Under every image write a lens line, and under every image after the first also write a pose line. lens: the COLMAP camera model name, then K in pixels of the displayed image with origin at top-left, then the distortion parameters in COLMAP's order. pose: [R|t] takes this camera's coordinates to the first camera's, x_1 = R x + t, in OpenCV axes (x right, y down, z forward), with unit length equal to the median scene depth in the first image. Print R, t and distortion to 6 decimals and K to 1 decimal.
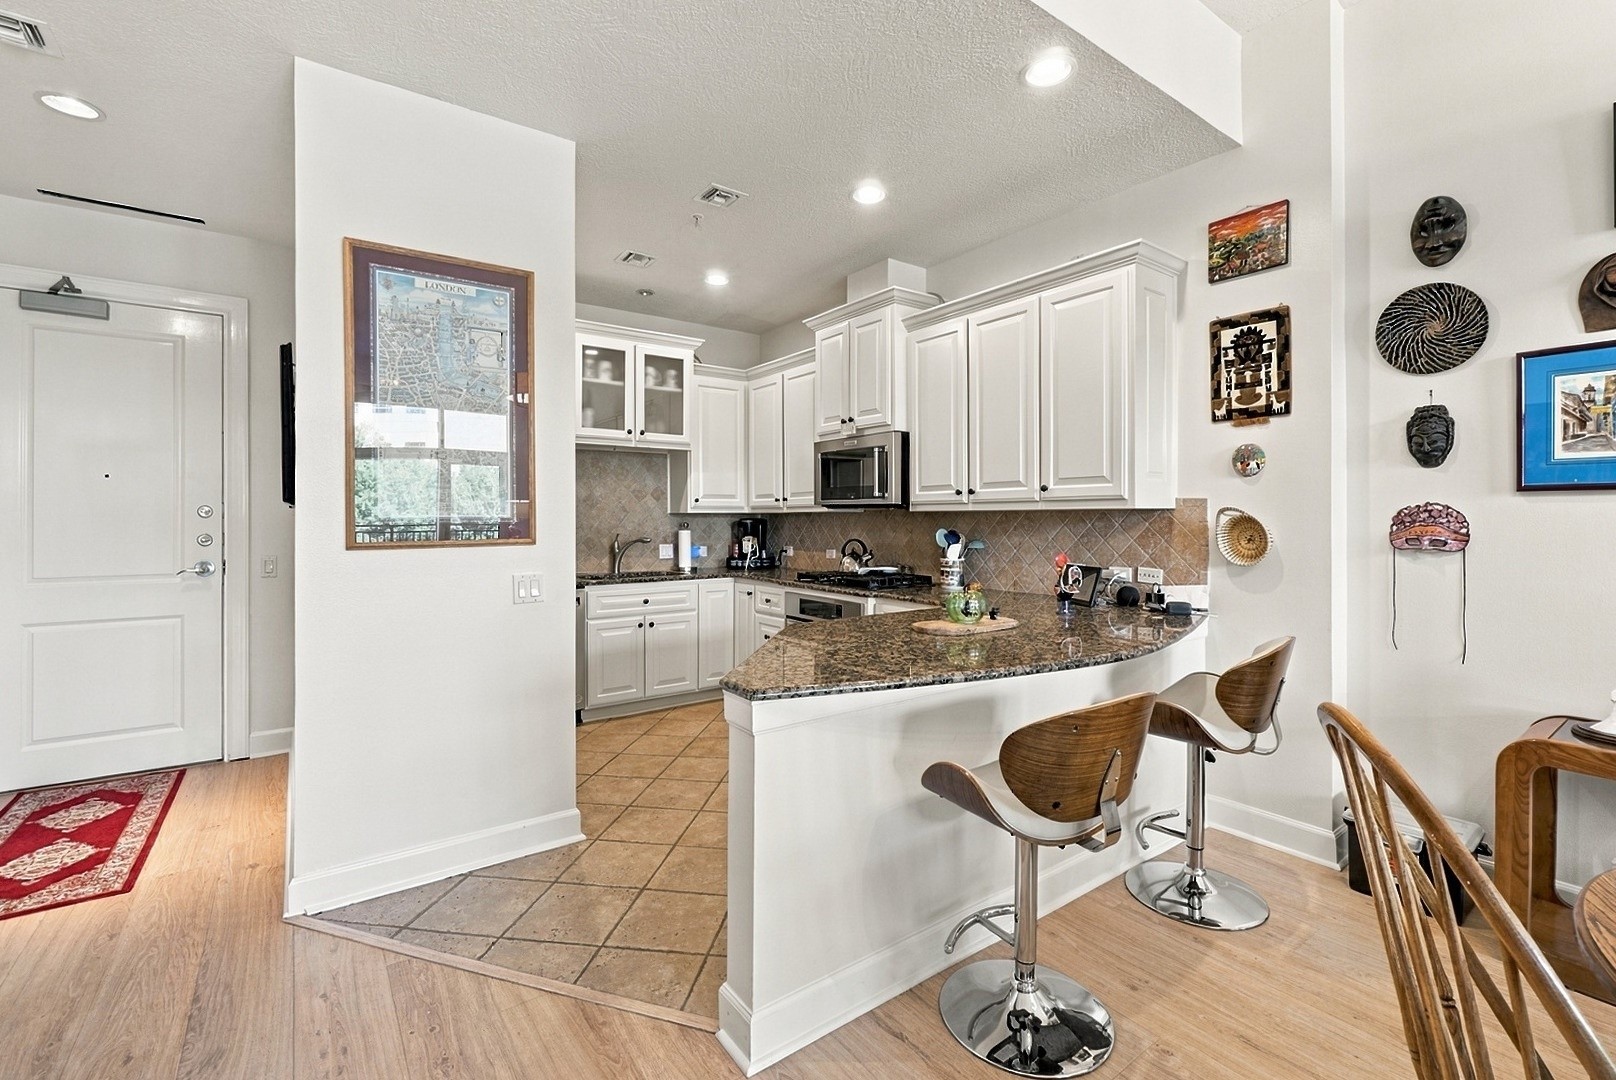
lens RADIAL K [[706.3, 0, 818.3], [0, 706.3, 522.1], [0, 0, 1]] dist [-0.000294, -0.000016]
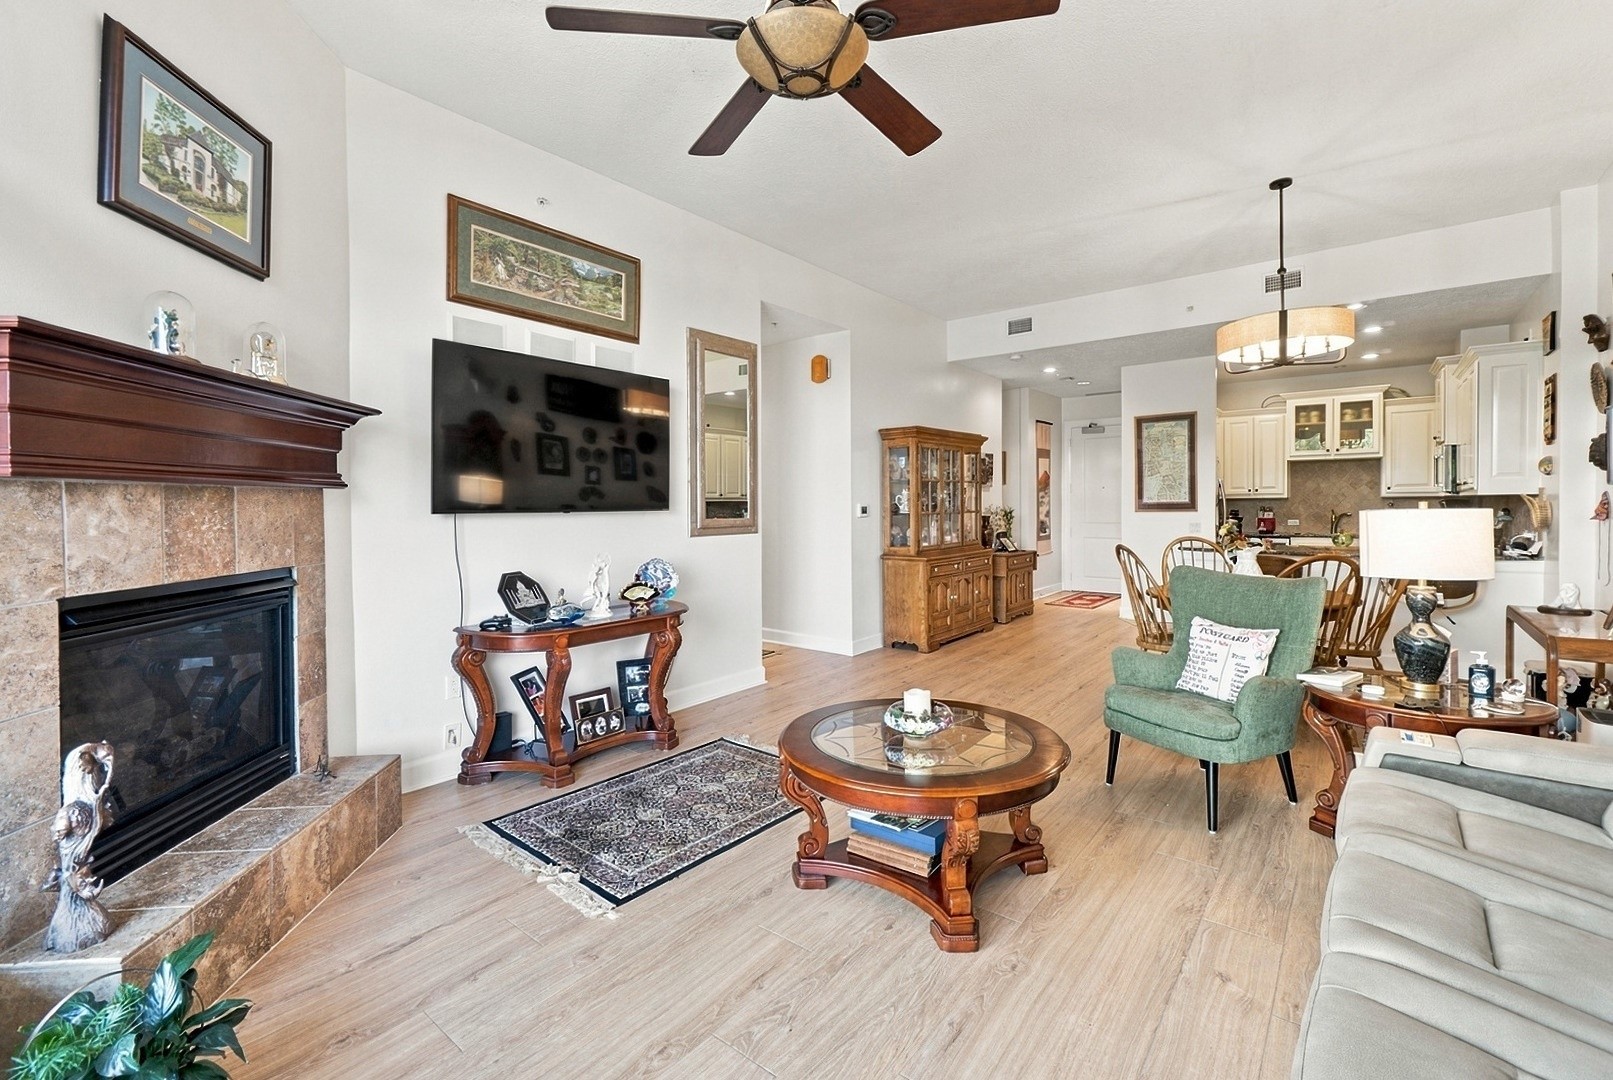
lens RADIAL K [[710.3, 0, 803.0], [0, 710.3, 520.5], [0, 0, 1]] dist [-0.003503, -0.000095]
pose [[0.257246, 0.019489, -0.966149, 1.091001], [0.002559, 0.999779, 0.020849, 0.003094], [0.966343, -0.007836, 0.257139, -0.688507]]
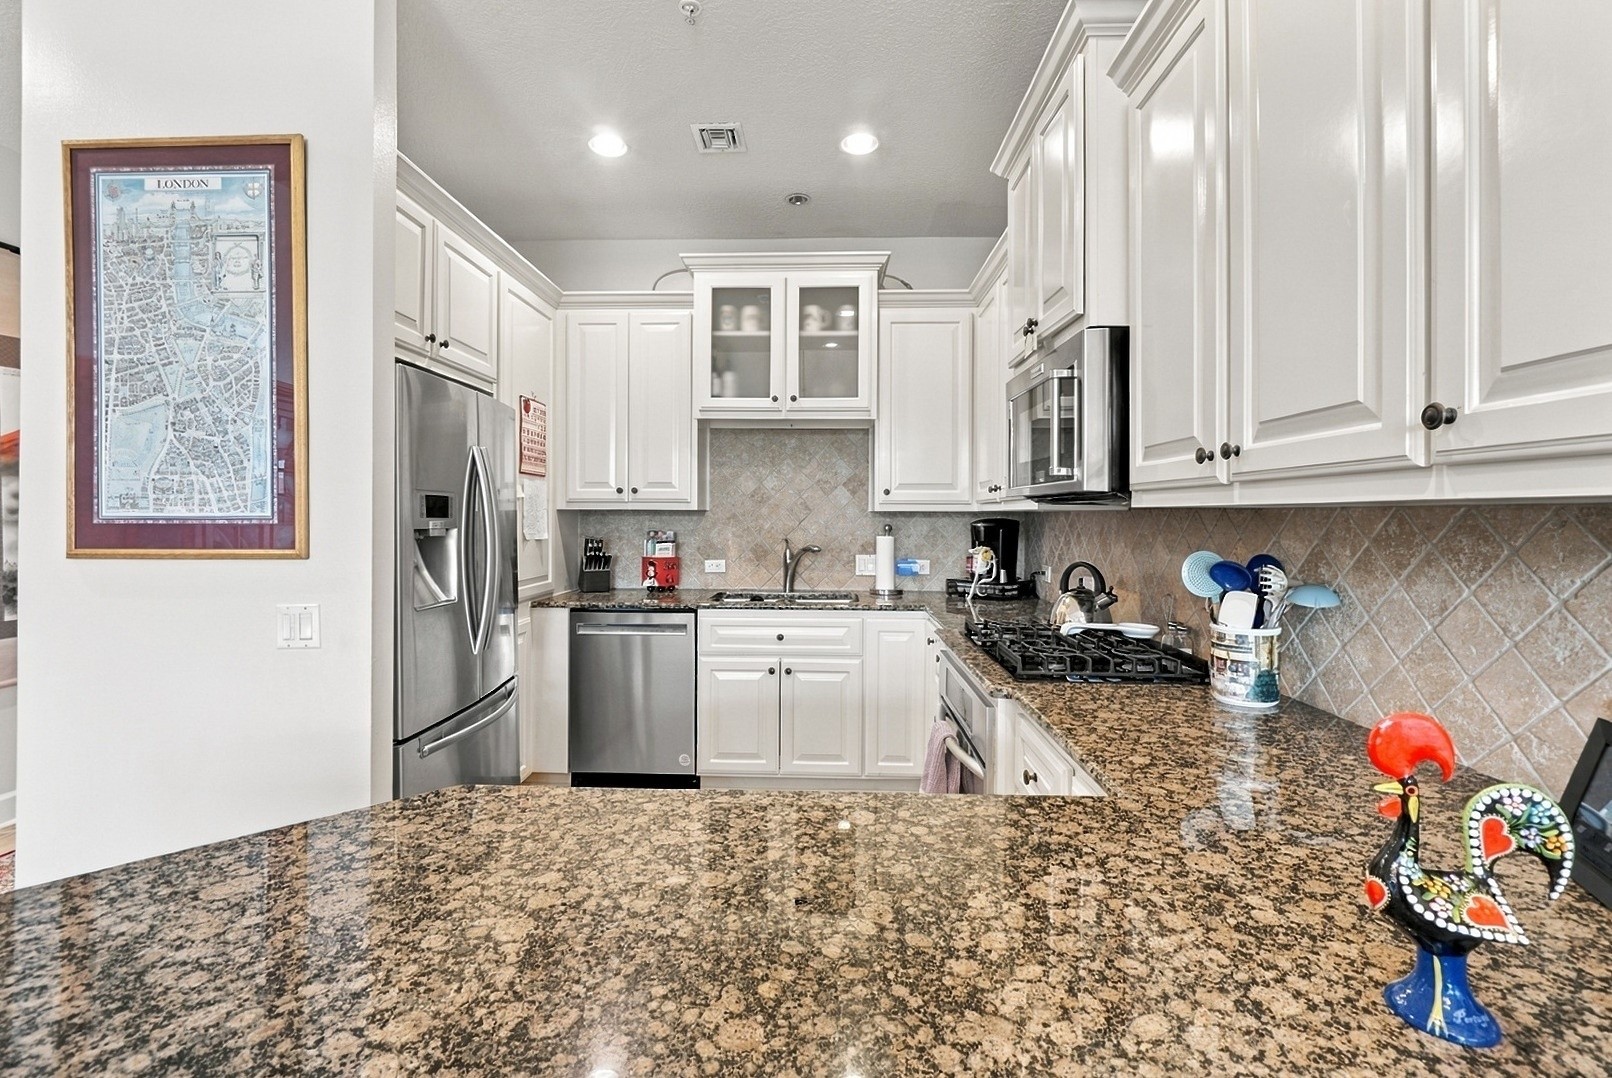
lens RADIAL K [[709.9, 0, 802.5], [0, 709.9, 519.5], [0, 0, 1]] dist [-0.003503, -0.000095]
pose [[0.785477, 0.008464, -0.618834, 0.207023], [-0.009511, 0.999953, 0.001604, -0.005930], [0.618818, 0.004626, 0.785521, 0.457269]]
